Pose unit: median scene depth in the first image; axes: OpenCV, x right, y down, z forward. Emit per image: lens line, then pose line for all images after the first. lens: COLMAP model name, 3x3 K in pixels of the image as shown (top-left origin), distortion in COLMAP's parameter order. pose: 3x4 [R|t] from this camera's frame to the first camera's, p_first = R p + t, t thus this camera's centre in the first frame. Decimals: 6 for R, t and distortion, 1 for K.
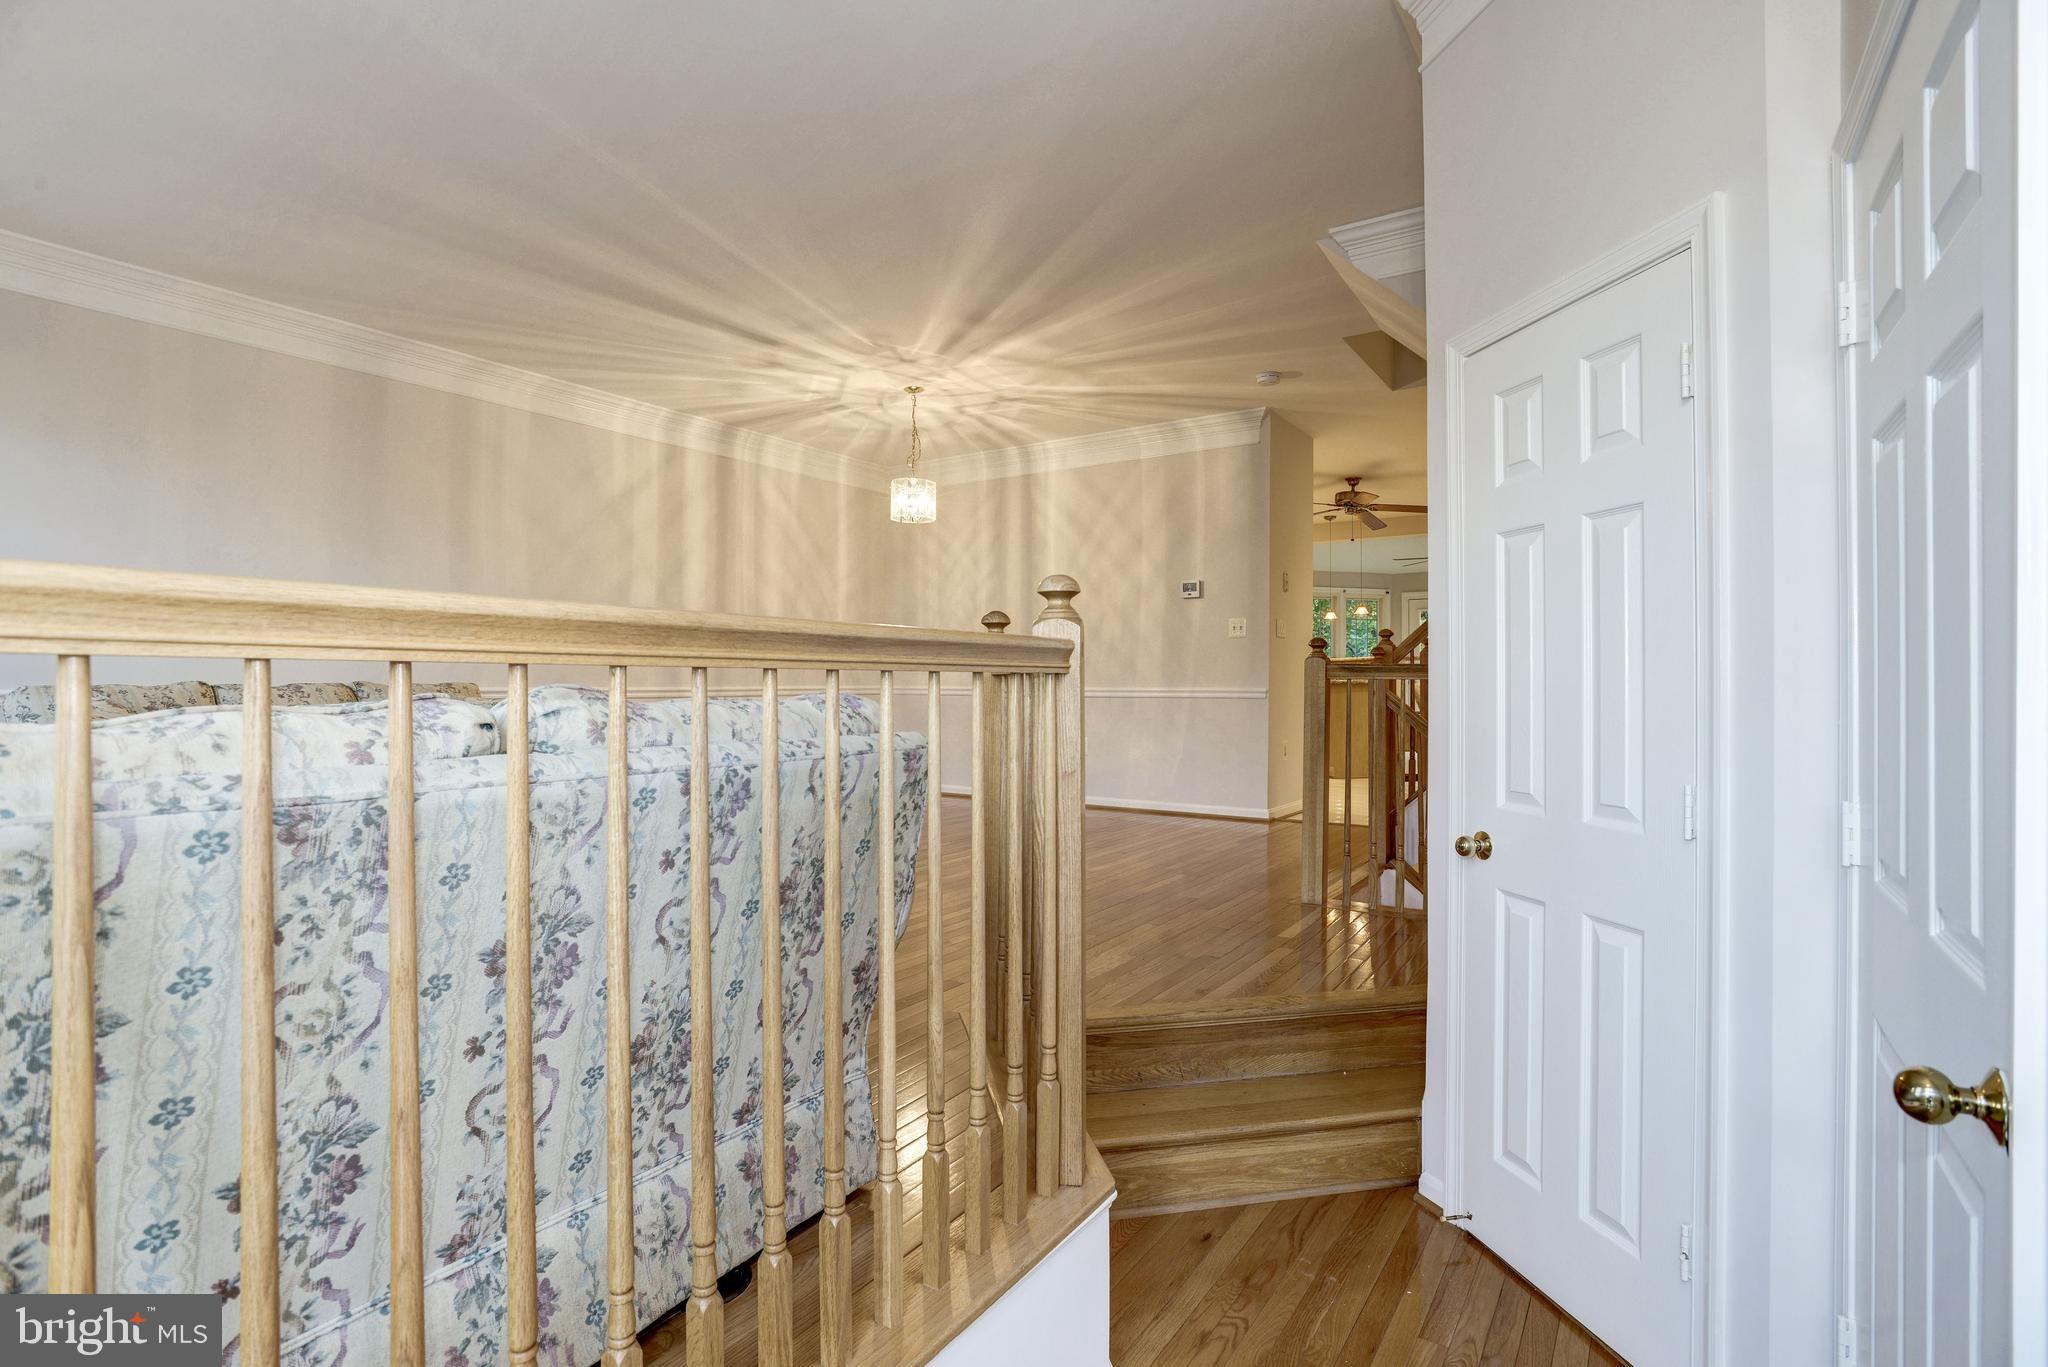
lens RADIAL K [[991.8, 0, 1009.5], [0, 991.8, 679.6], [0, 0, 1]] dist [0.015336, 0.006120]
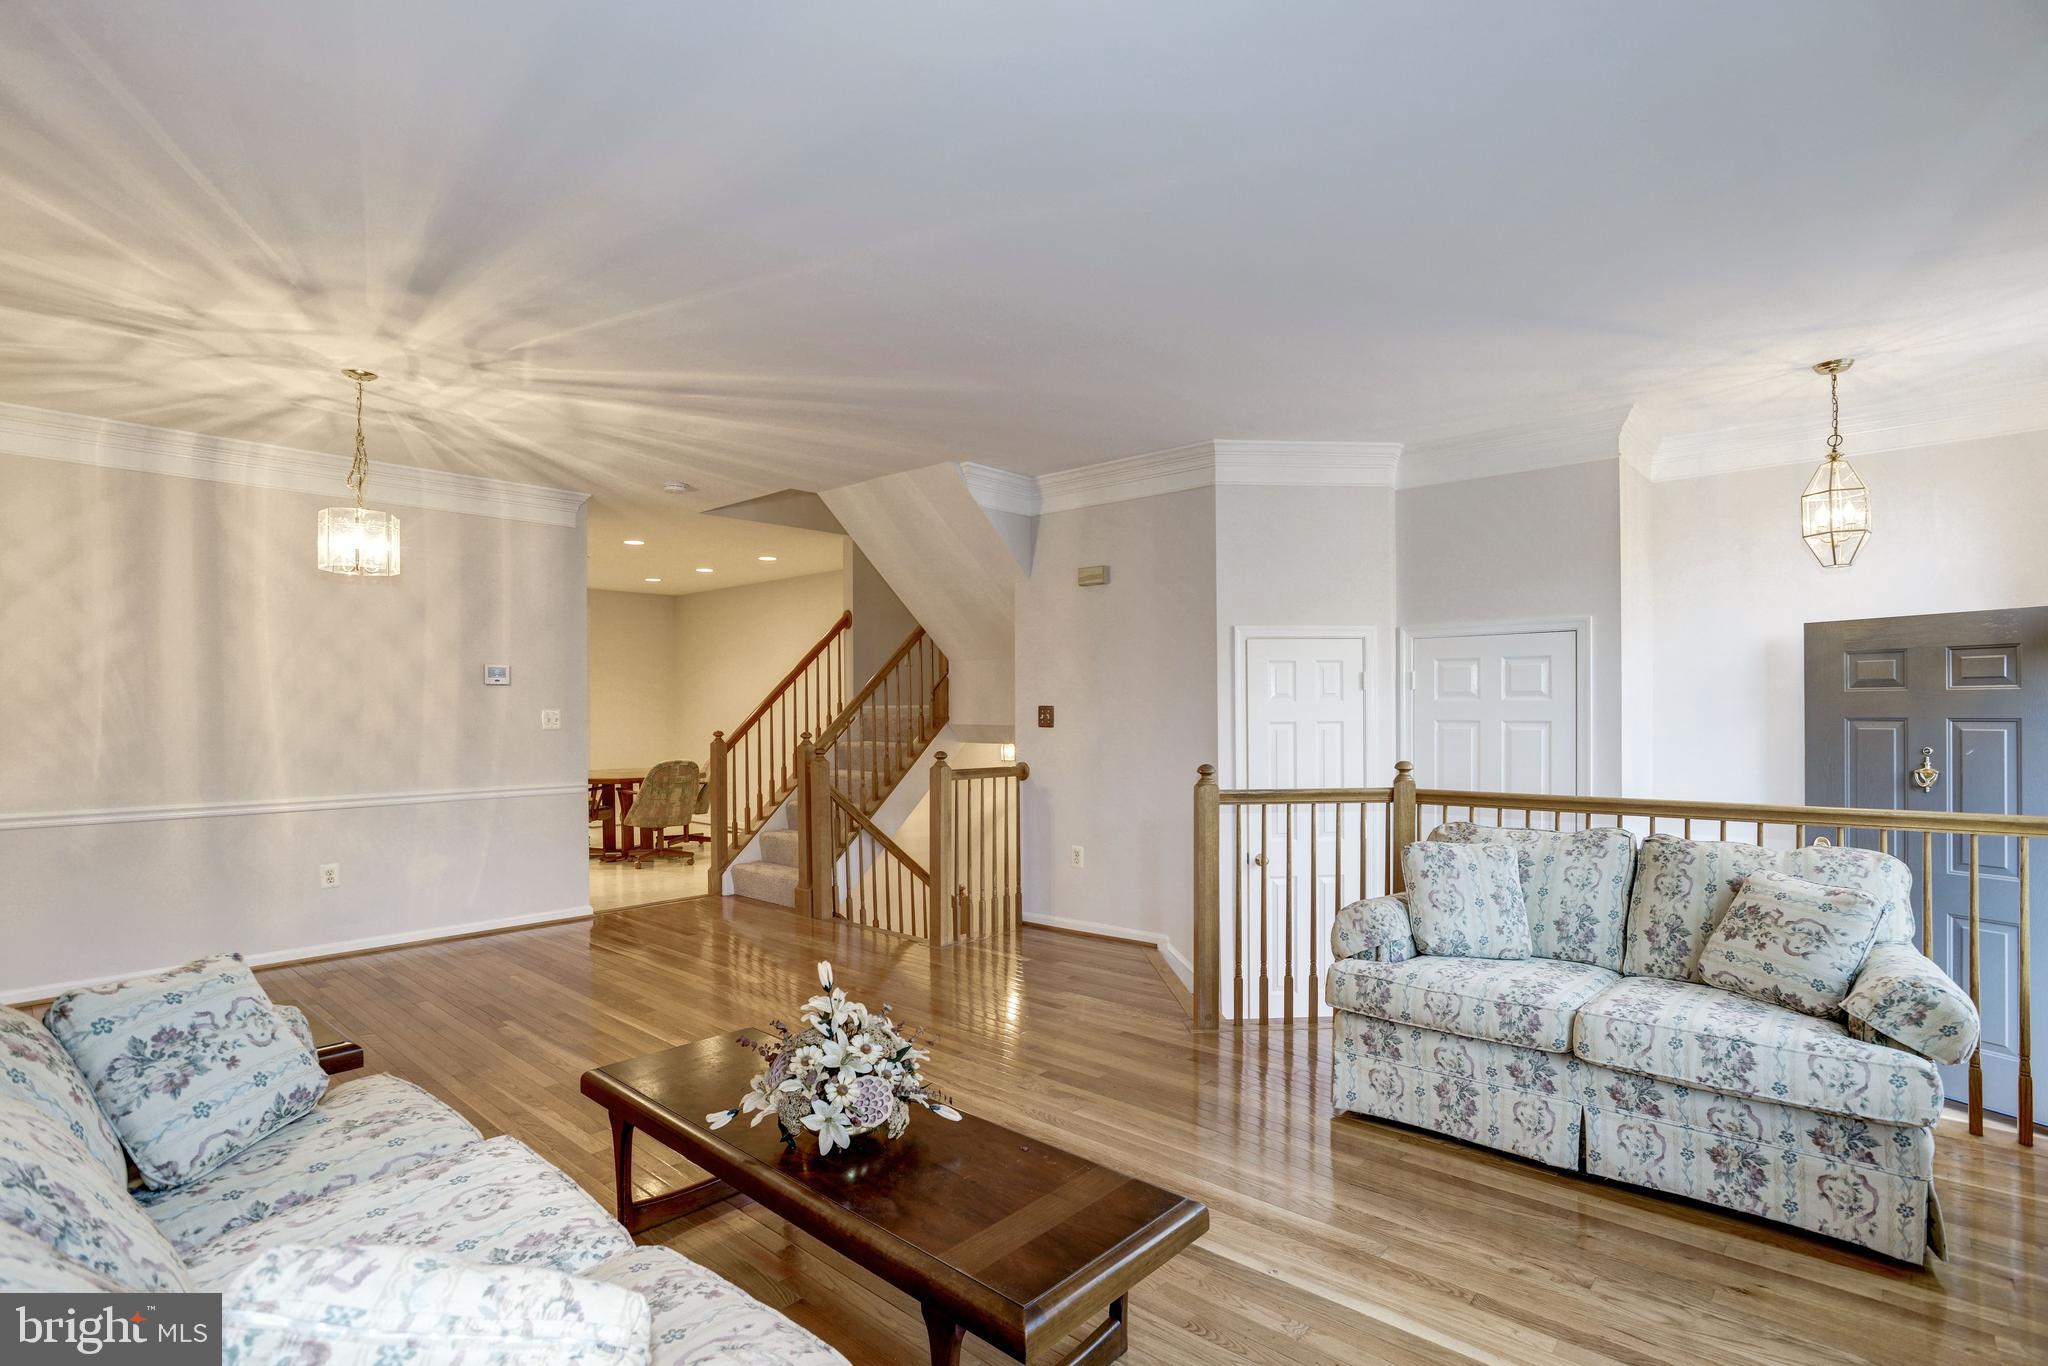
lens RADIAL K [[991.8, 0, 1009.6], [0, 991.8, 693.5], [0, 0, 1]] dist [0.015336, 0.006120]
pose [[0.150289, 0.019905, 0.988442, -0.703834], [0.010631, 0.999707, -0.021748, -0.056861], [-0.988585, 0.013777, 0.150033, 0.470899]]
